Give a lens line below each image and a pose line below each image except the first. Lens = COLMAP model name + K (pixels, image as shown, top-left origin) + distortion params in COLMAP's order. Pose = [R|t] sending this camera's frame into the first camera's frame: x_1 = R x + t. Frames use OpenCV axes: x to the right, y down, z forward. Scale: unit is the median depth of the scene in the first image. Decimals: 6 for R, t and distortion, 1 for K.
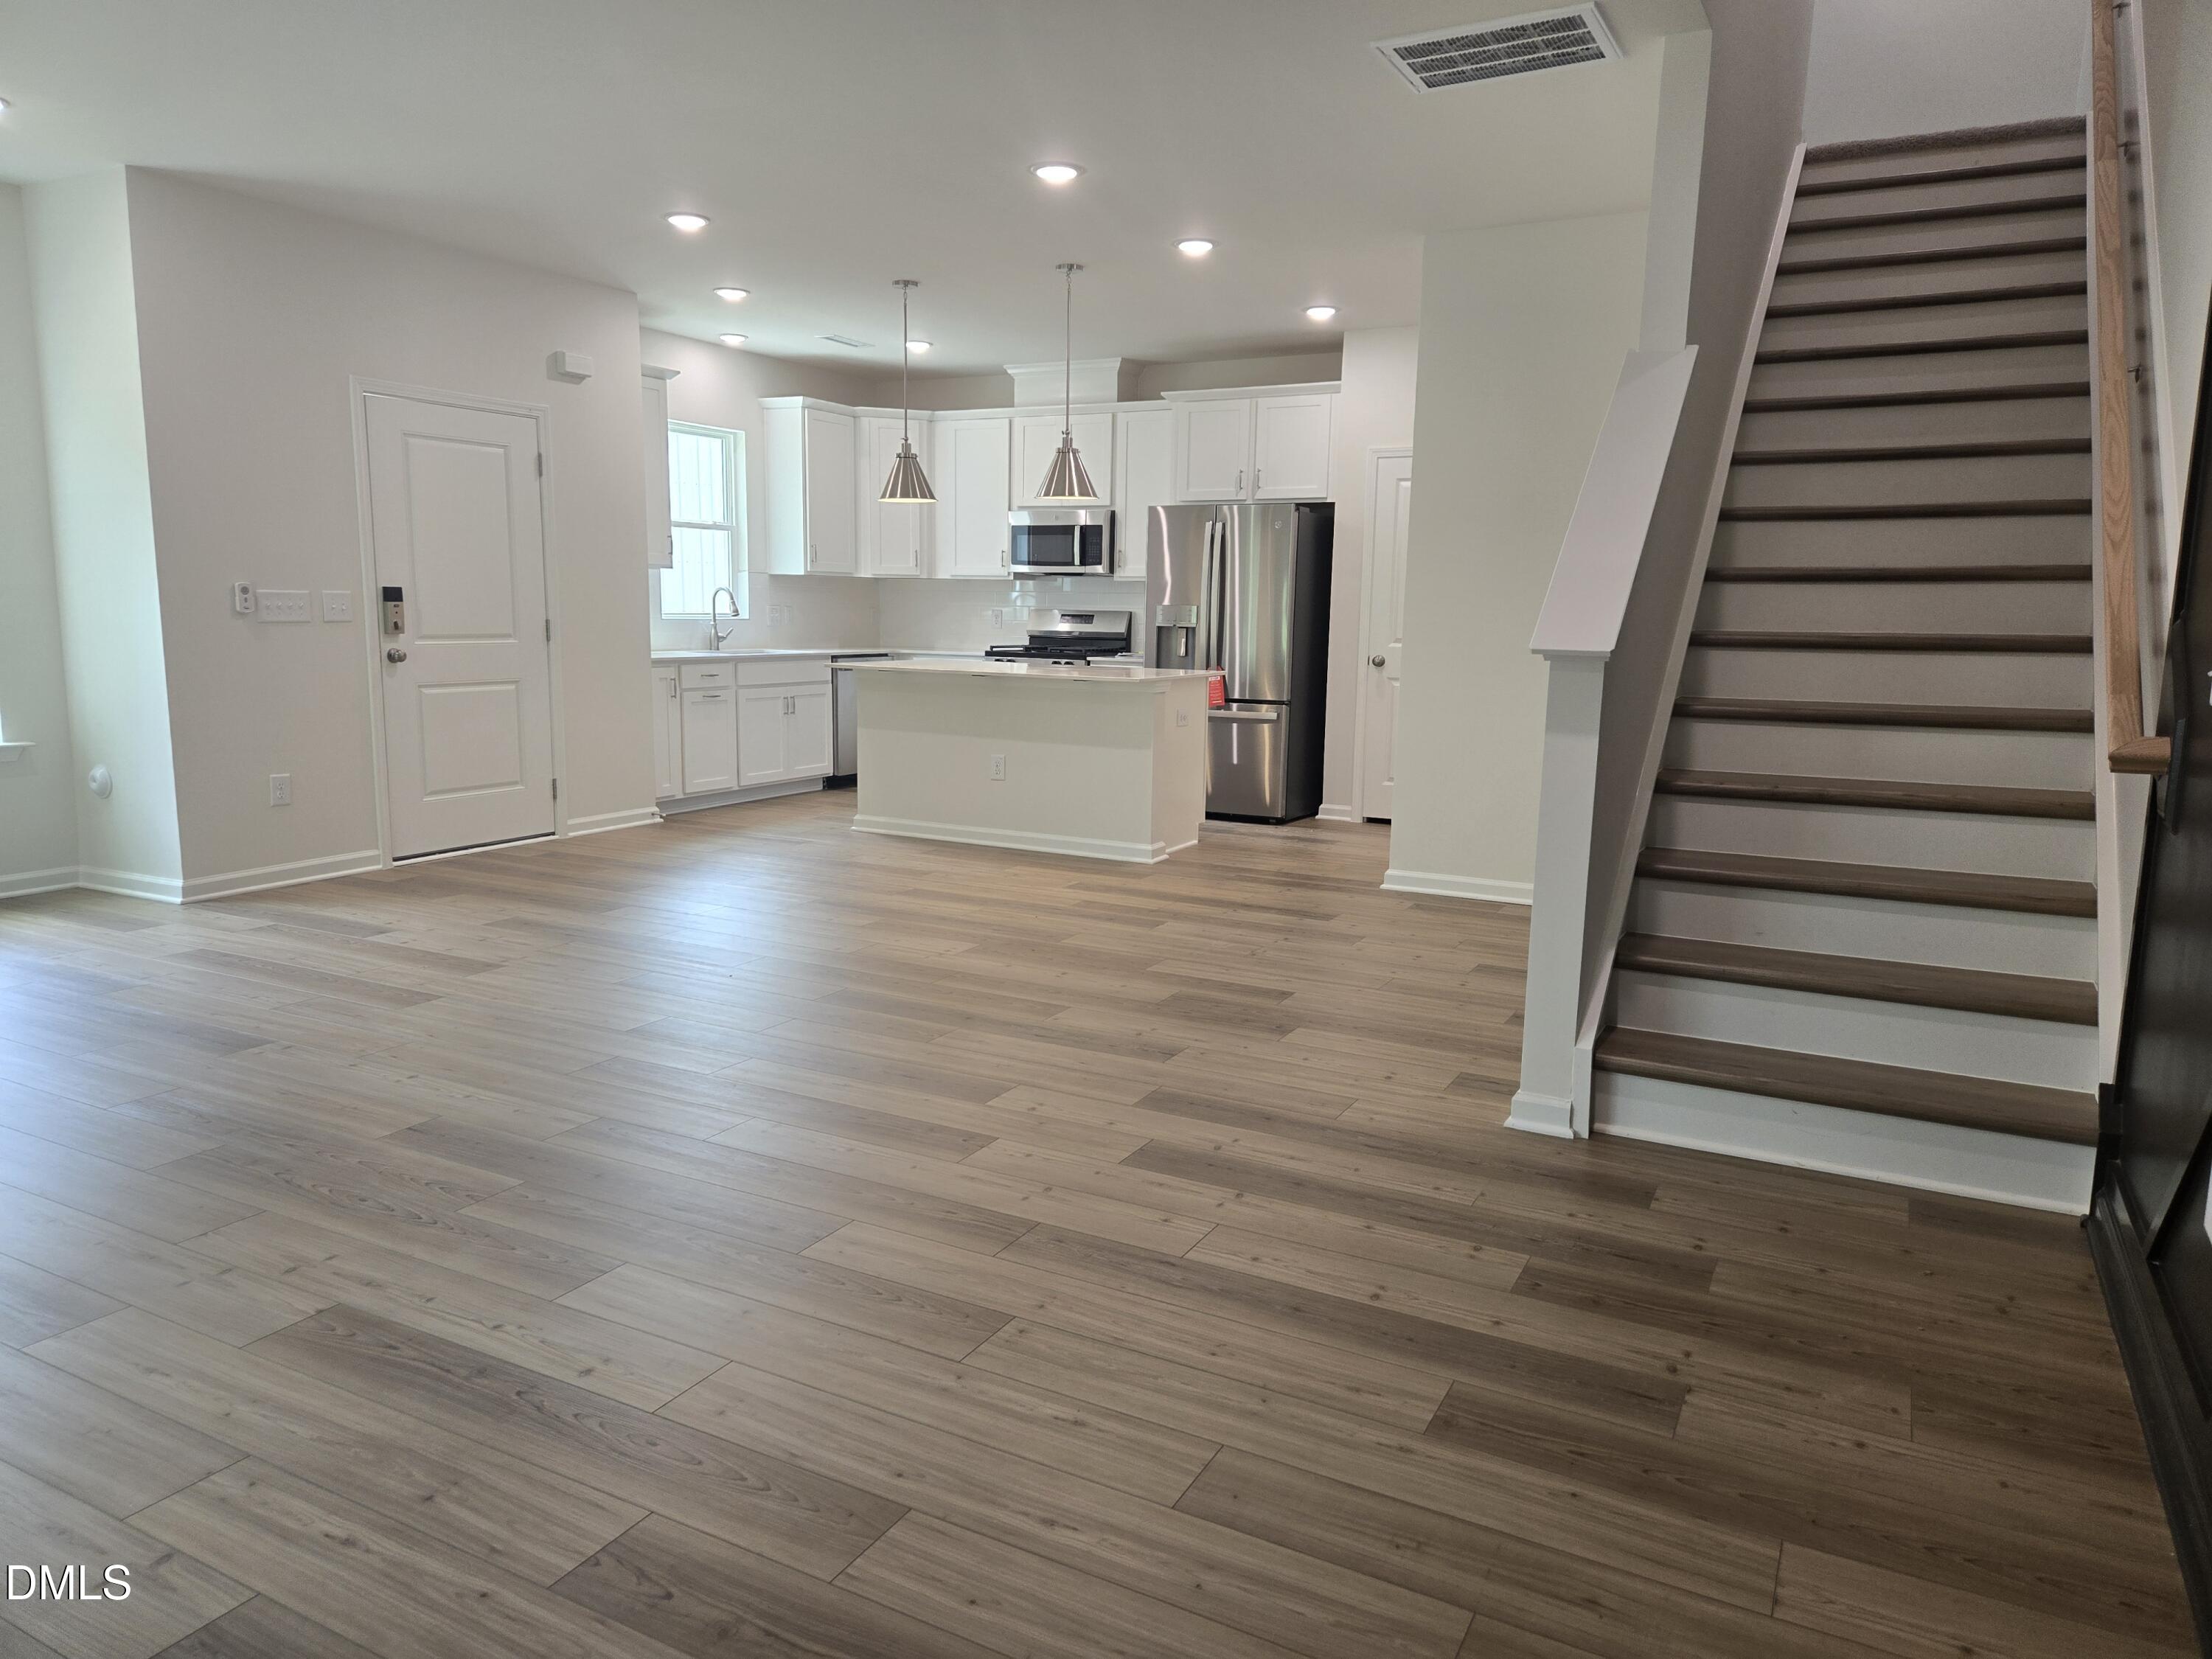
lens RADIAL K [[1475.4, 0, 1091.1], [0, 1475.4, 822.1], [0, 0, 1]] dist [0.079008, -0.064227]
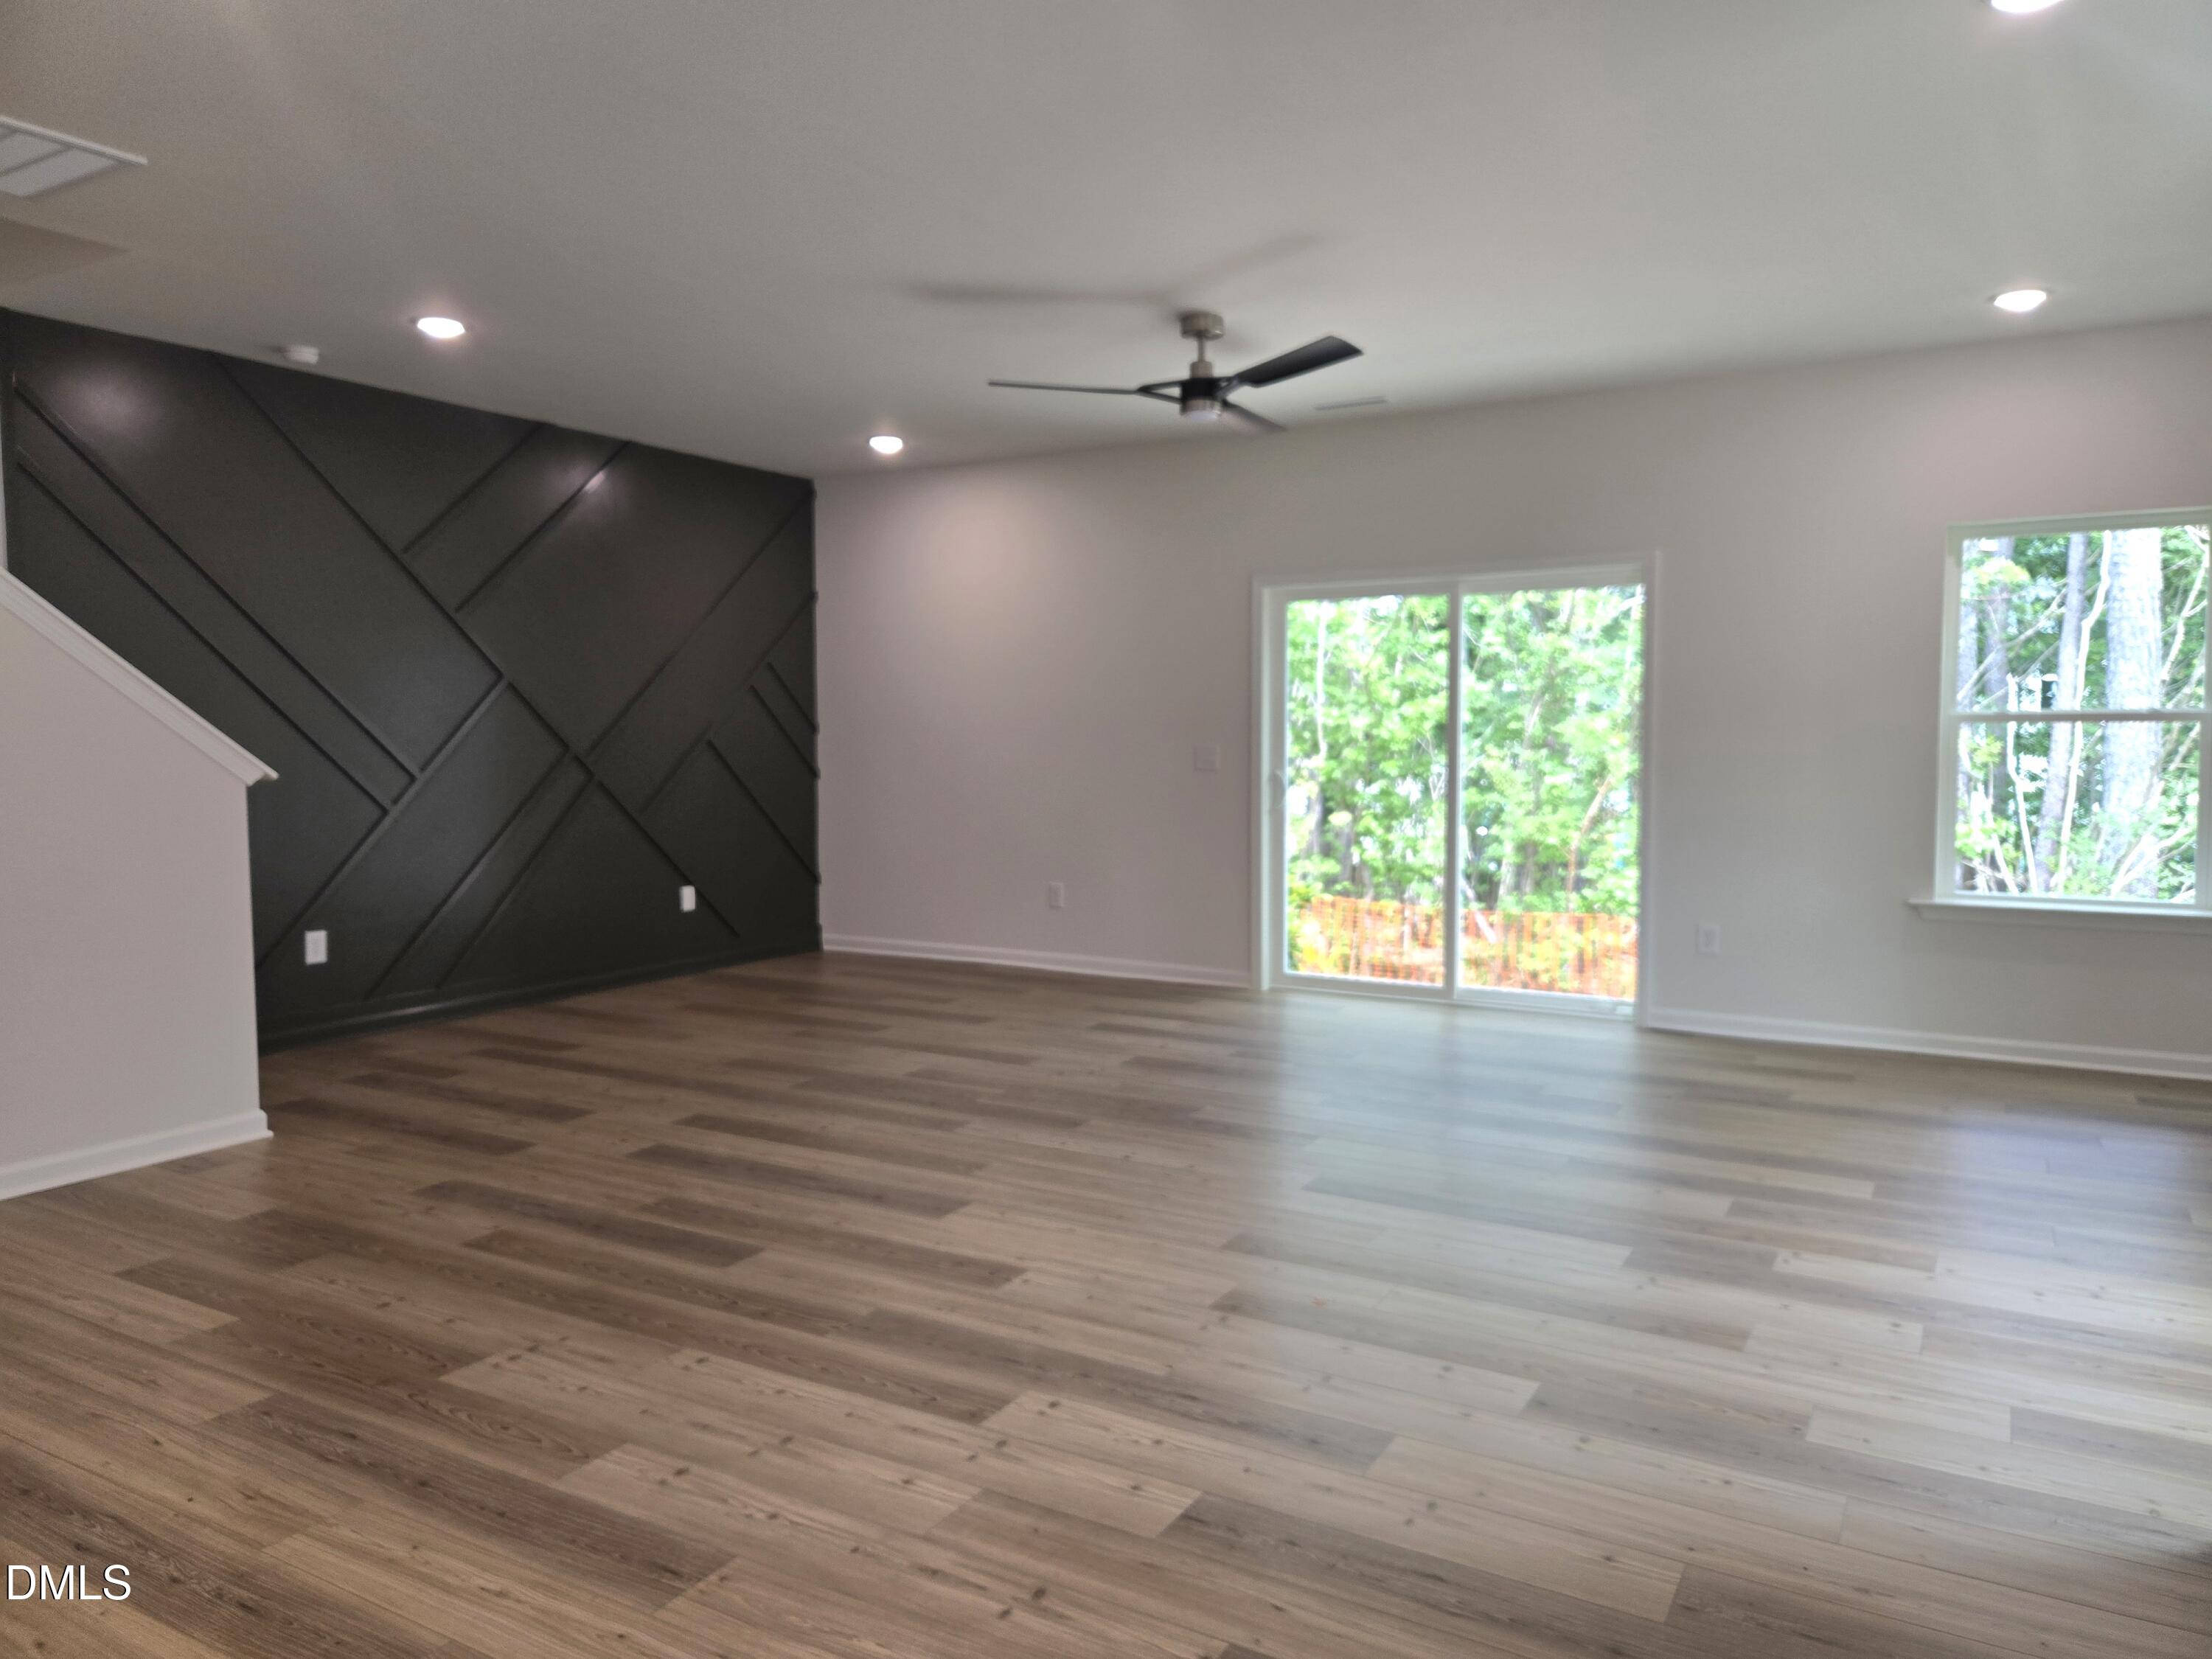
lens RADIAL K [[1475.4, 0, 1098.6], [0, 1475.4, 818.5], [0, 0, 1]] dist [0.079008, -0.064227]
pose [[-0.999065, -0.015917, 0.040189, -0.285394], [-0.007267, 0.978352, 0.206822, -0.199662], [-0.042611, 0.206337, -0.977553, 1.253856]]
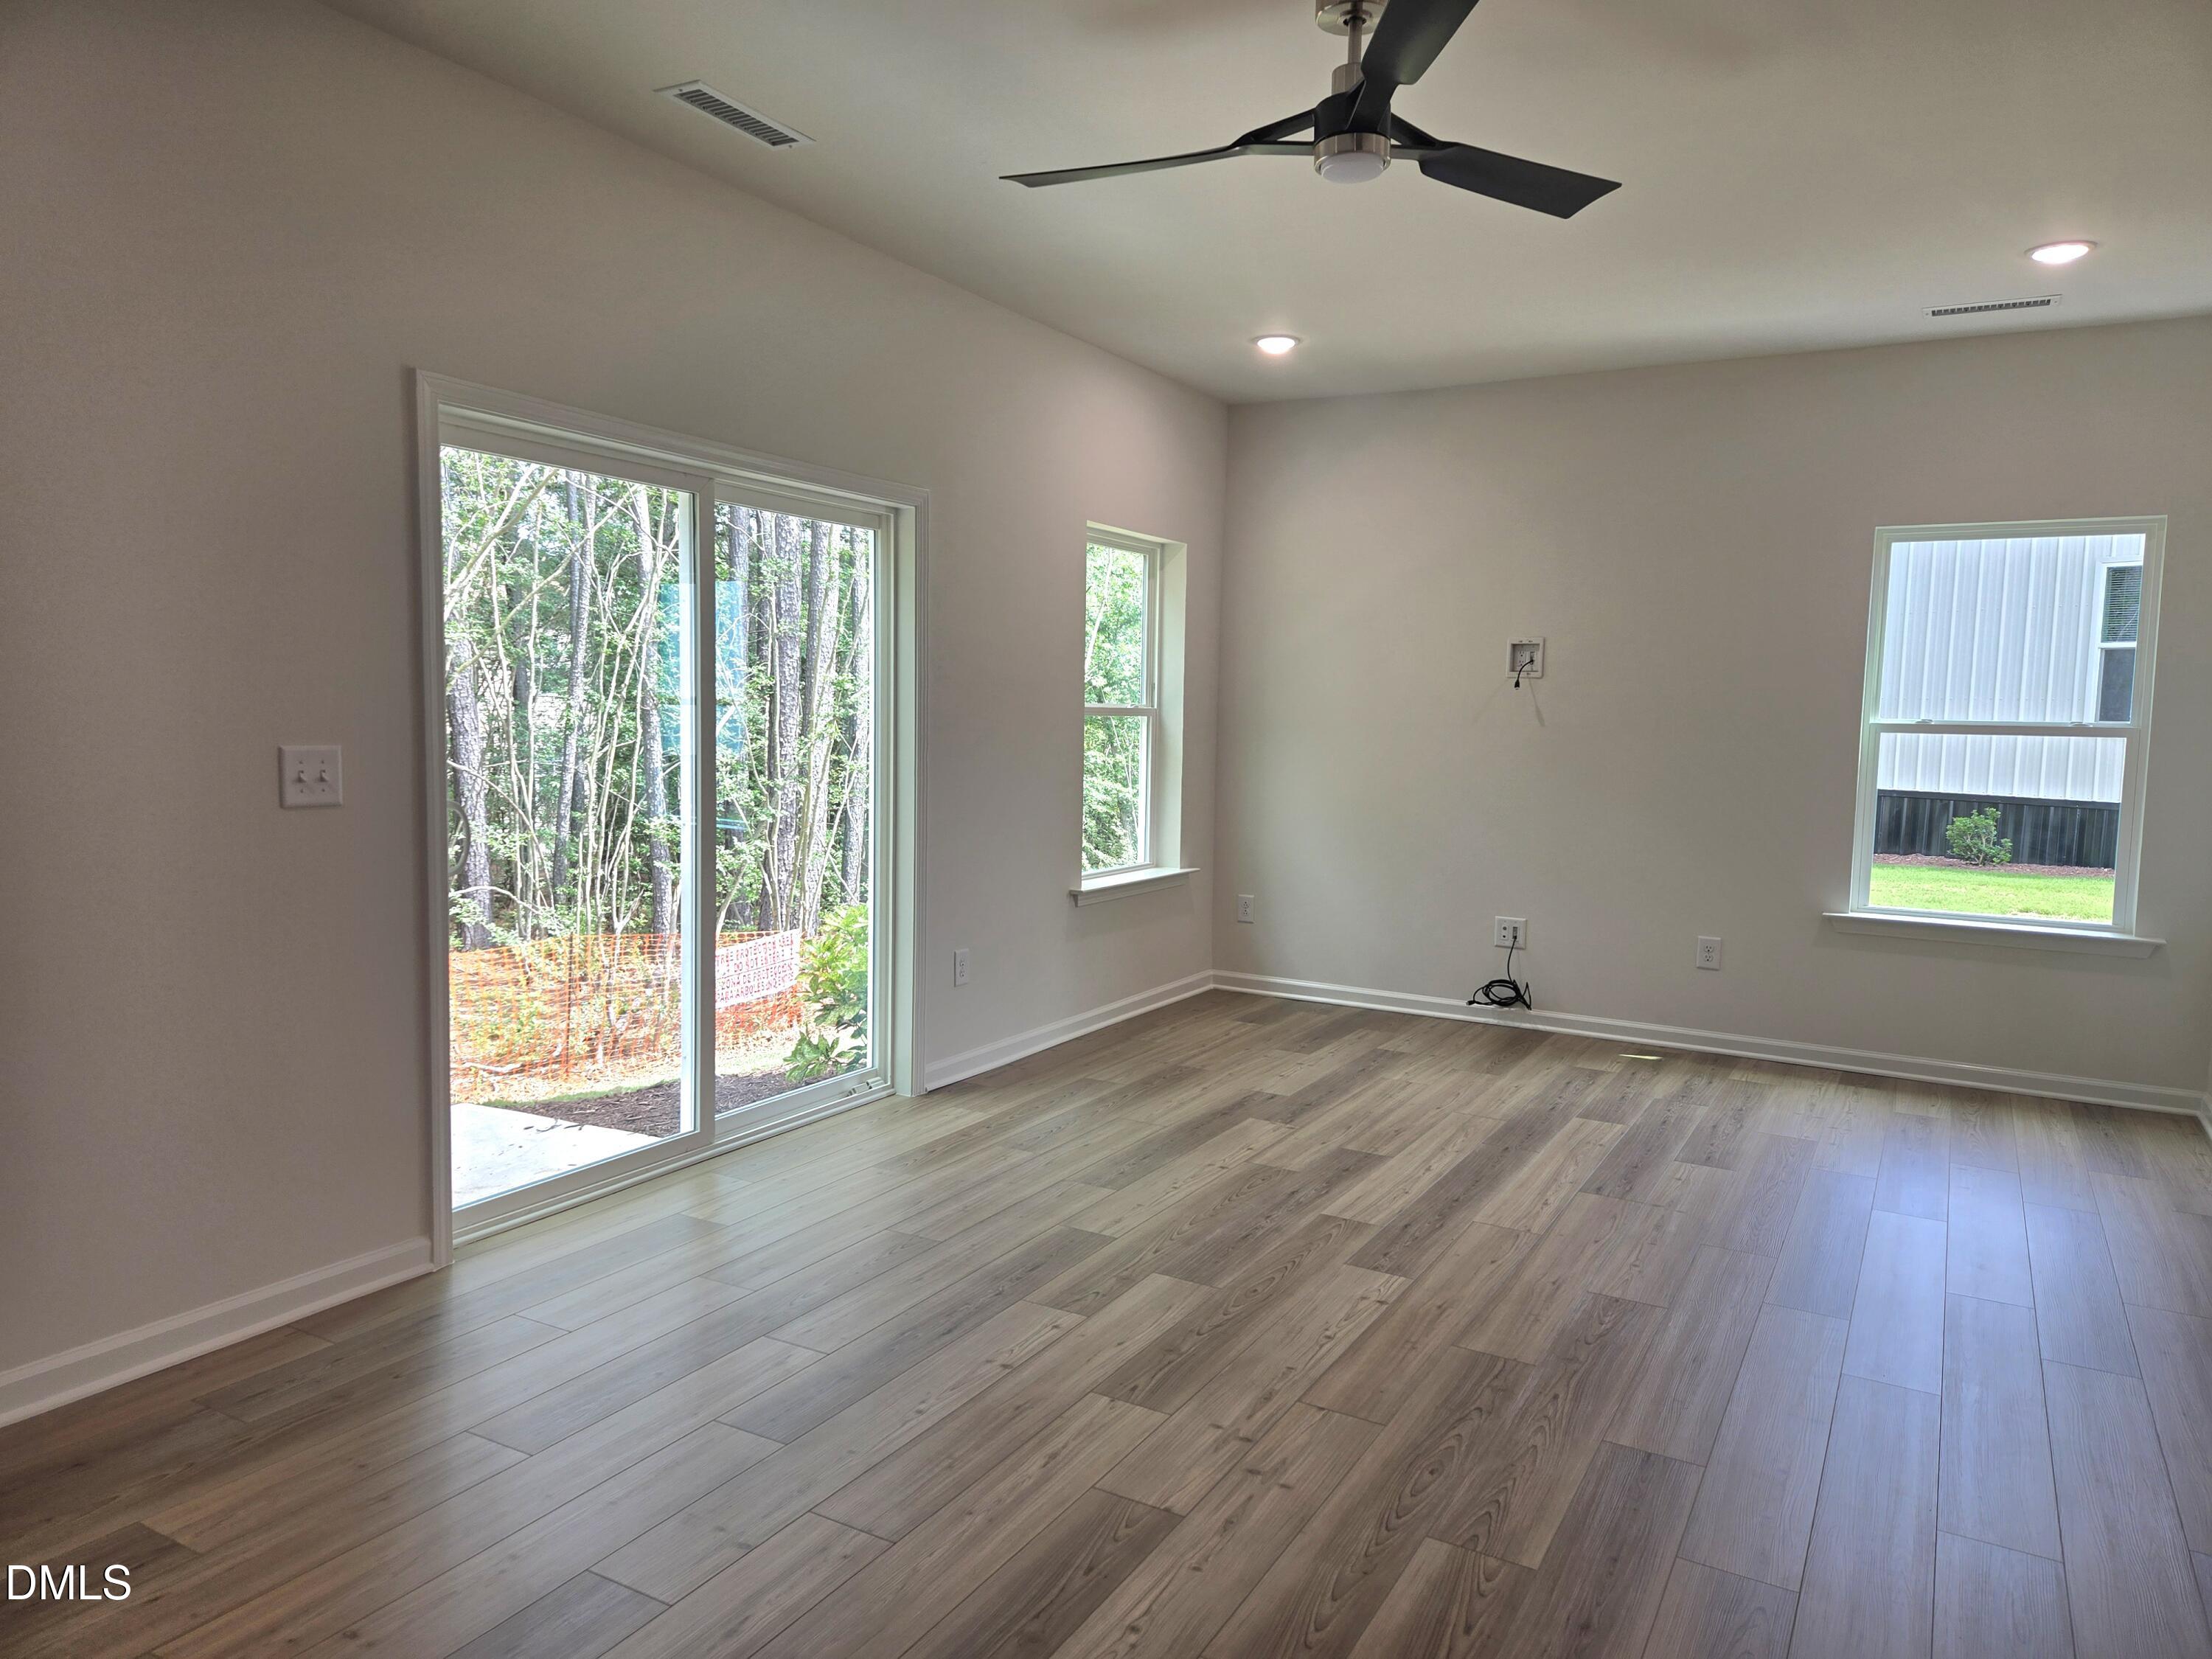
lens RADIAL K [[1475.4, 0, 1109.8], [0, 1475.4, 833.3], [0, 0, 1]] dist [0.079008, -0.064227]
pose [[-0.021757, 0.067860, -0.997458, 0.170111], [-0.170330, 0.982856, 0.070582, -0.066675], [0.985147, 0.171432, -0.009826, 0.366447]]
